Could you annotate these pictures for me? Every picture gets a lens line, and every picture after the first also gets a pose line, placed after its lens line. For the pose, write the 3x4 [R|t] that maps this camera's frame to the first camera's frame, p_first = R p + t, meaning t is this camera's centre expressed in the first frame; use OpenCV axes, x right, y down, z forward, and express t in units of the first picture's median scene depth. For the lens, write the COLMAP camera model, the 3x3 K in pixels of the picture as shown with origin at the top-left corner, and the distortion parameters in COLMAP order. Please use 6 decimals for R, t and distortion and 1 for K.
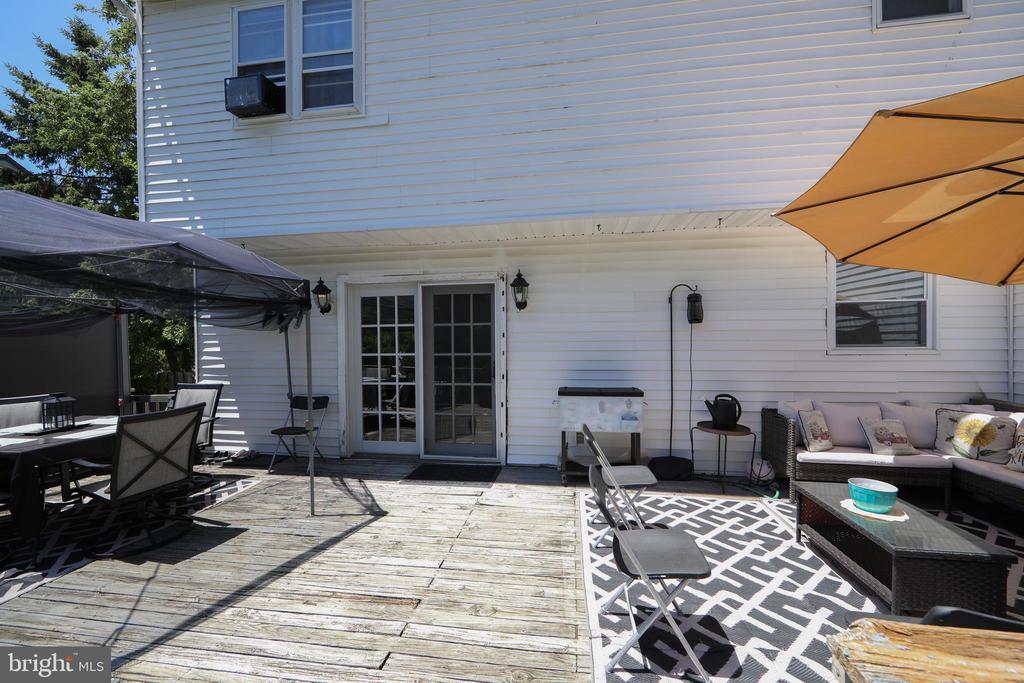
lens RADIAL K [[405.4, 0, 512.0], [0, 405.4, 341.5], [0, 0, 1]] dist [-0.007094, -0.000002]
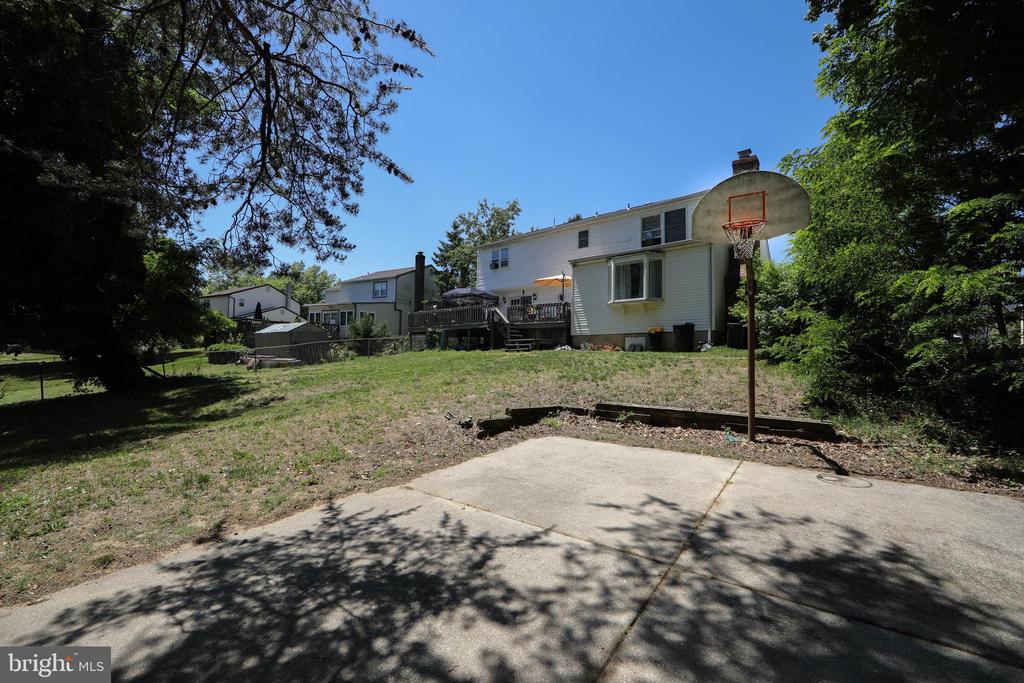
lens RADIAL K [[413.1, 0, 512.0], [0, 413.1, 341.5], [0, 0, 1]] dist [-0.001562, 0.000262]
pose [[0.842560, 0.001221, -0.538600, 3.063770], [-0.033179, 0.998216, -0.049641, 0.845387], [0.537579, 0.059696, 0.841098, -4.183653]]
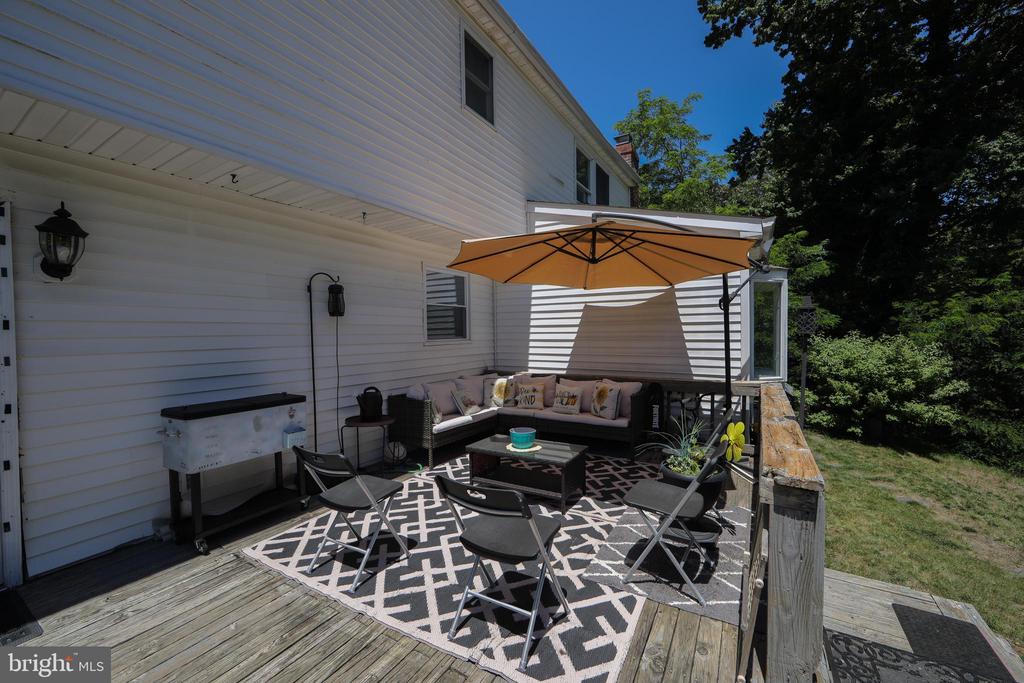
lens RADIAL K [[405.4, 0, 512.0], [0, 405.4, 341.5], [0, 0, 1]] dist [-0.007094, -0.000002]
pose [[0.376213, -0.016654, 0.926384, -0.296997], [0.014872, 0.999818, 0.011934, 0.009619], [-0.926414, 0.009287, 0.376392, 0.298726]]
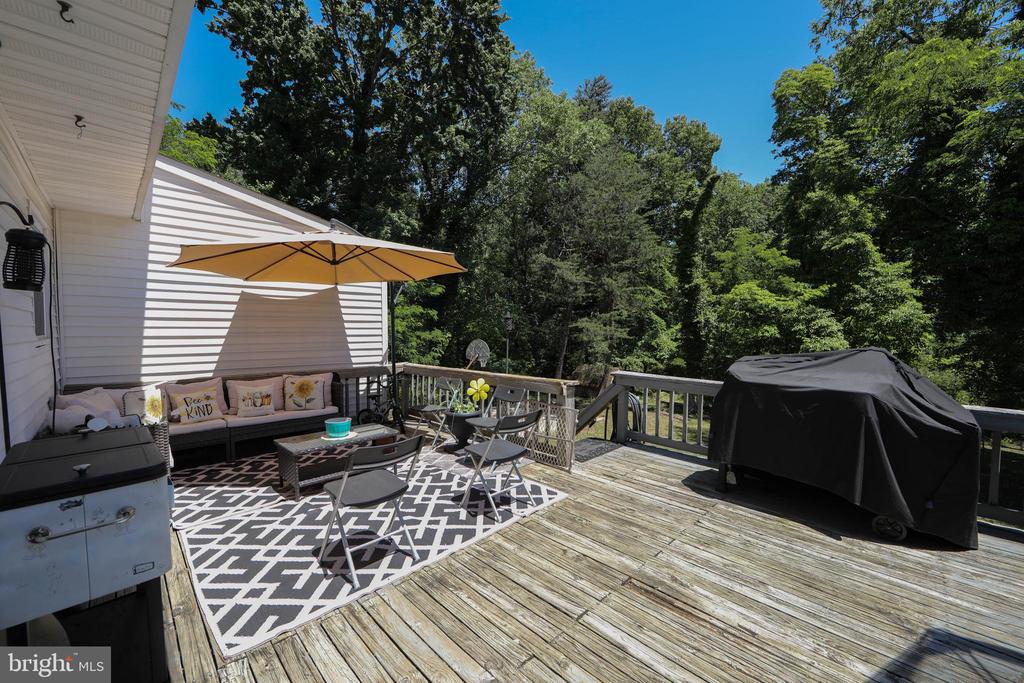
lens RADIAL K [[422.4, 0, 512.0], [0, 422.4, 341.5], [0, 0, 1]] dist [-0.000609, 0.000111]
pose [[-0.801348, -0.012957, 0.598058, -0.369274], [0.008625, 0.999411, 0.033210, 0.005159], [-0.598136, 0.031771, -0.800764, 1.171945]]
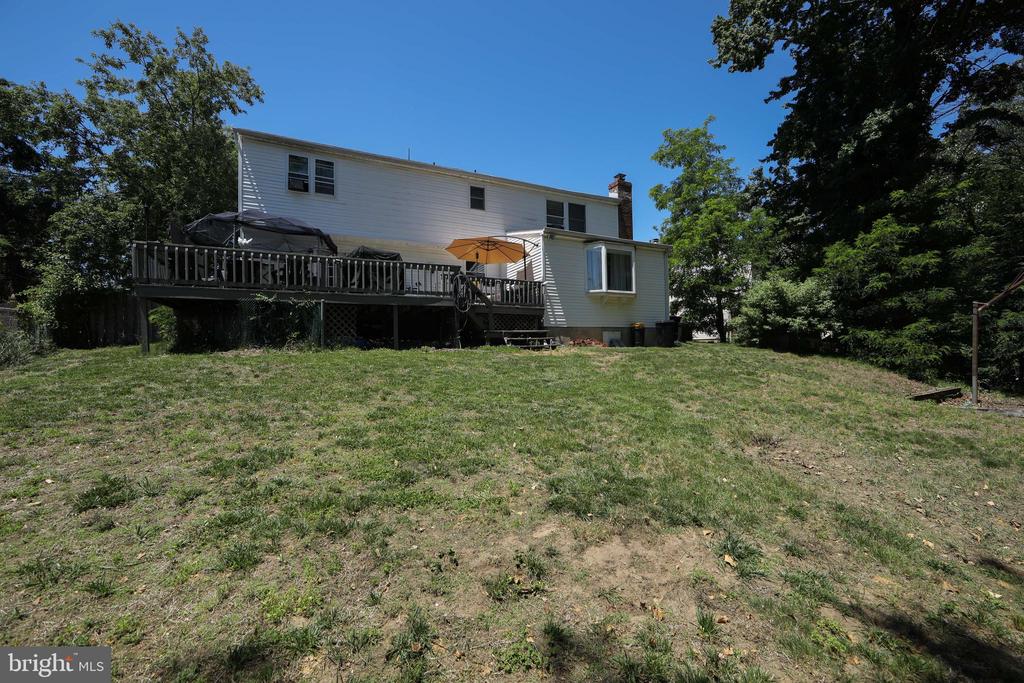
lens RADIAL K [[413.1, 0, 512.0], [0, 413.1, 341.5], [0, 0, 1]] dist [-0.001562, 0.000262]
pose [[0.819899, 0.011289, 0.572397, -1.189550], [0.013566, 0.999142, -0.039137, 0.789645], [-0.572348, 0.039854, 0.819042, -2.677003]]
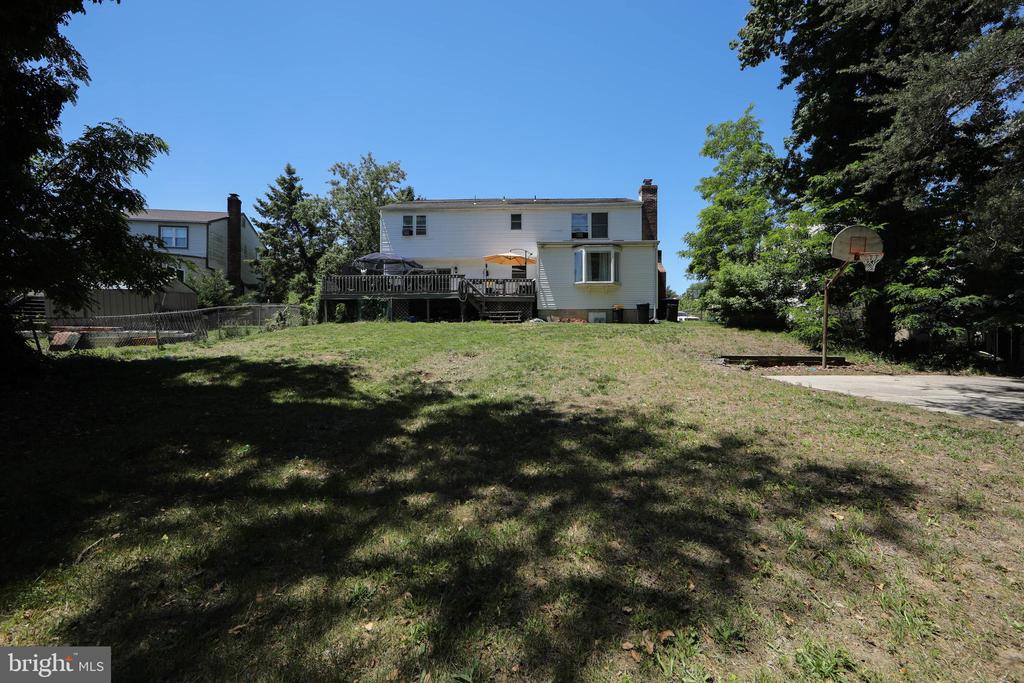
lens RADIAL K [[422.4, 0, 512.0], [0, 422.4, 341.5], [0, 0, 1]] dist [-0.000609, 0.000111]
pose [[0.995557, 0.013786, 0.093150, 0.283002], [-0.012278, 0.999784, -0.016746, 1.026985], [-0.093361, 0.015528, 0.995511, -5.224203]]
